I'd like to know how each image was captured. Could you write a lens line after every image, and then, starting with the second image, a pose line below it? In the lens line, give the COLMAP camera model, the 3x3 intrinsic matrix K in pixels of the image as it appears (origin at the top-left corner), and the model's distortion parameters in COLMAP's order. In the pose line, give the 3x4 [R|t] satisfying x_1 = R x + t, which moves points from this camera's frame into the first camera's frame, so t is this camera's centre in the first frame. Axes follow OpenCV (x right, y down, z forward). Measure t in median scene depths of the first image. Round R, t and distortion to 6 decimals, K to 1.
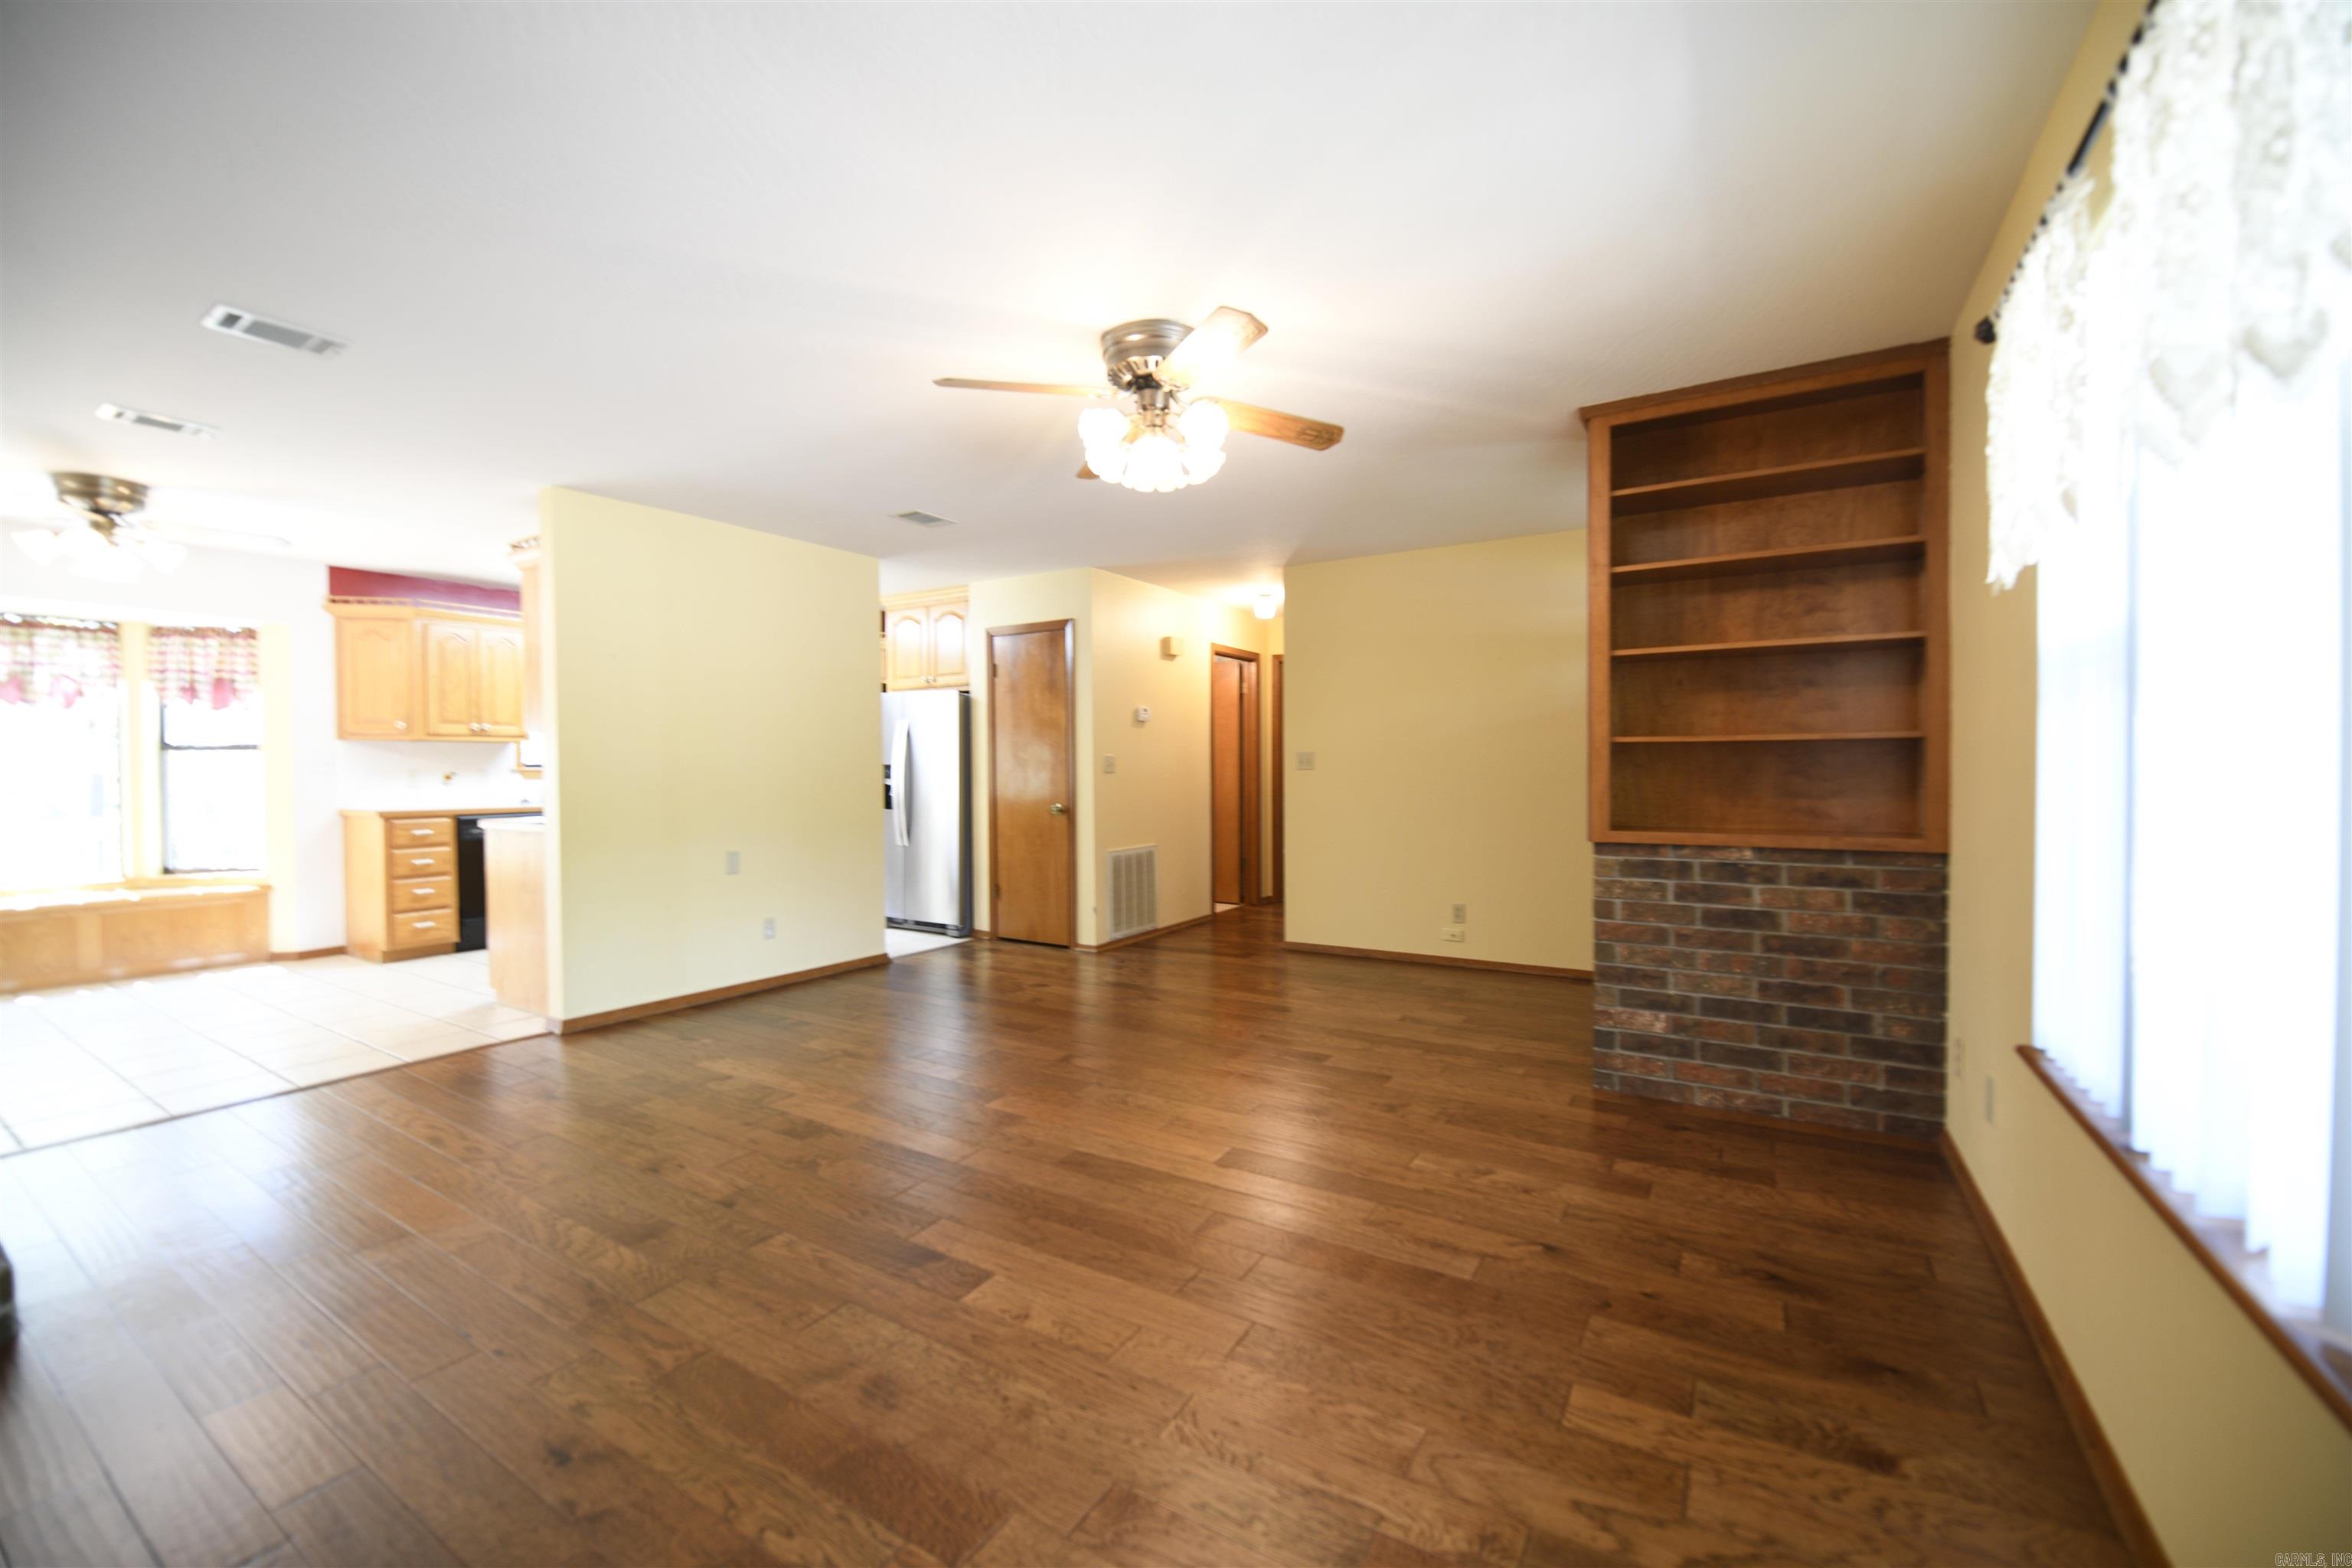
lens RADIAL K [[941.9, 0, 1170.6], [0, 941.9, 789.0], [0, 0, 1]] dist [-0.015978, -0.002190]
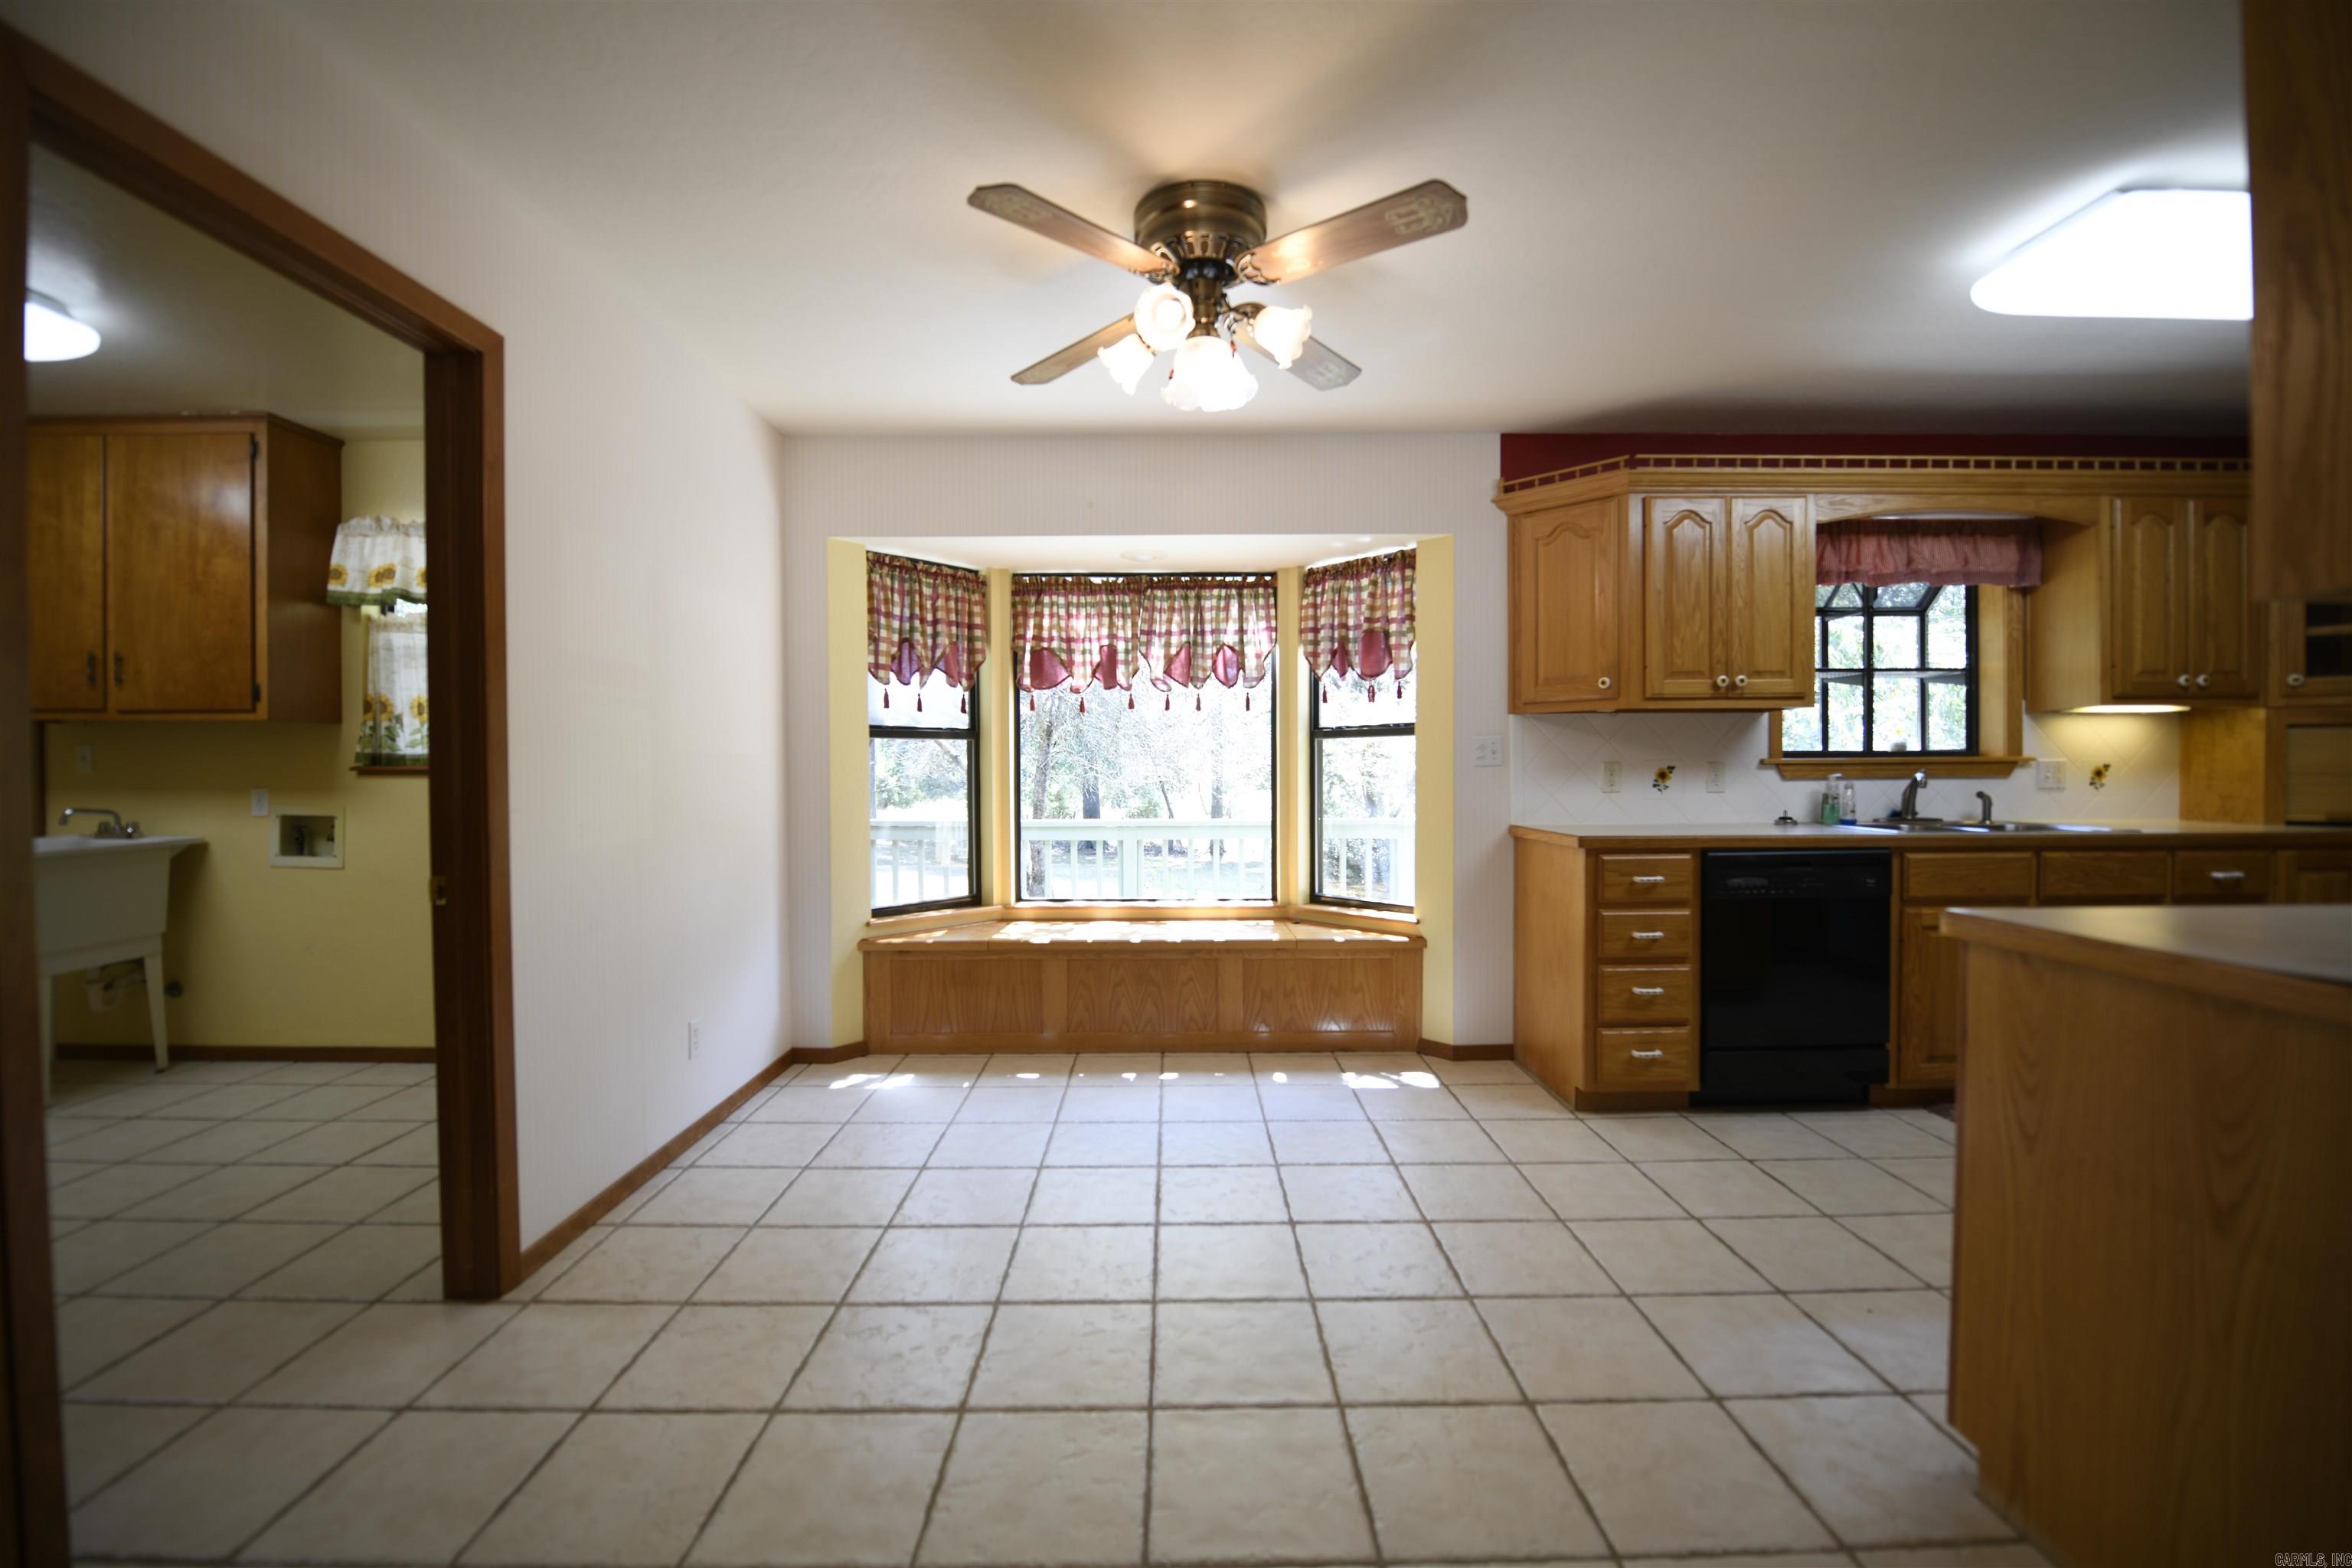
lens RADIAL K [[941.9, 0, 1171.7], [0, 941.9, 783.7], [0, 0, 1]] dist [-0.015978, -0.002190]
pose [[0.522988, 0.013408, -0.852235, -0.835278], [-0.017396, 0.999836, 0.005055, -0.009621], [0.852163, 0.012181, 0.523135, 0.833258]]
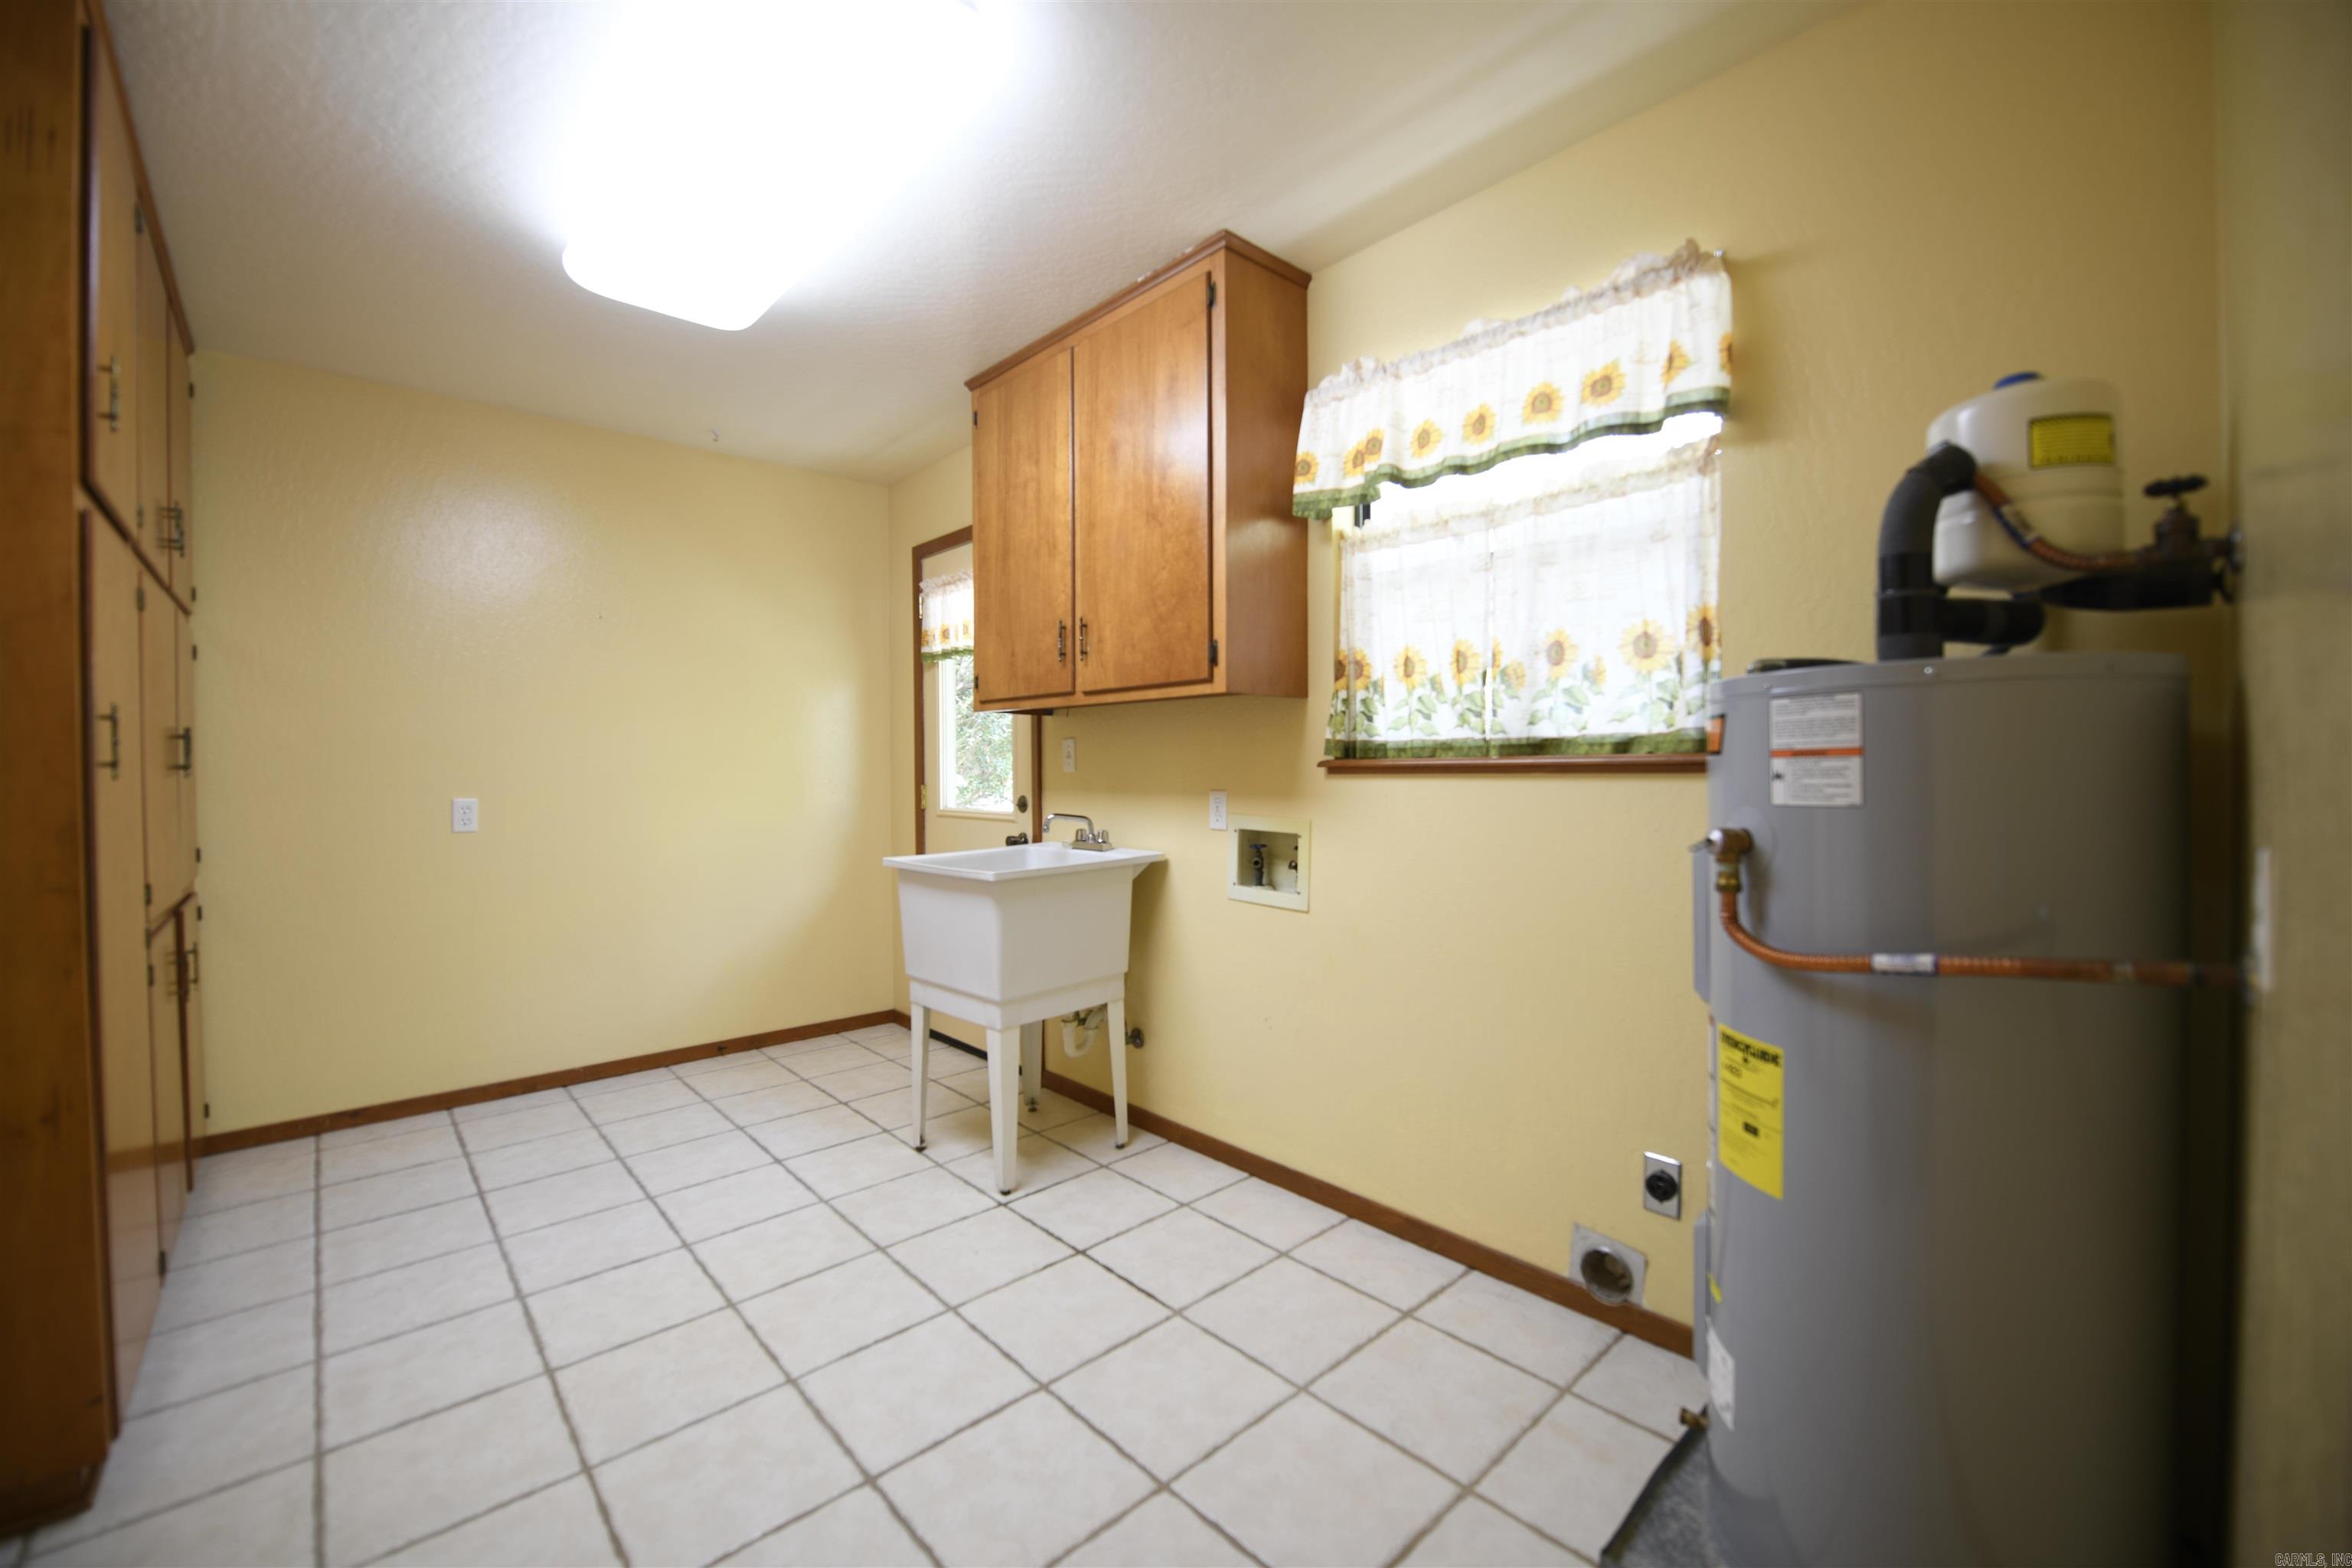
lens RADIAL K [[941.9, 0, 1177.3], [0, 941.9, 783.2], [0, 0, 1]] dist [-0.015978, -0.002190]
pose [[-0.269388, 0.015660, -0.962904, -1.522723], [-0.013242, 0.999713, 0.019963, -0.003375], [0.962941, 0.018129, -0.269103, 0.675834]]
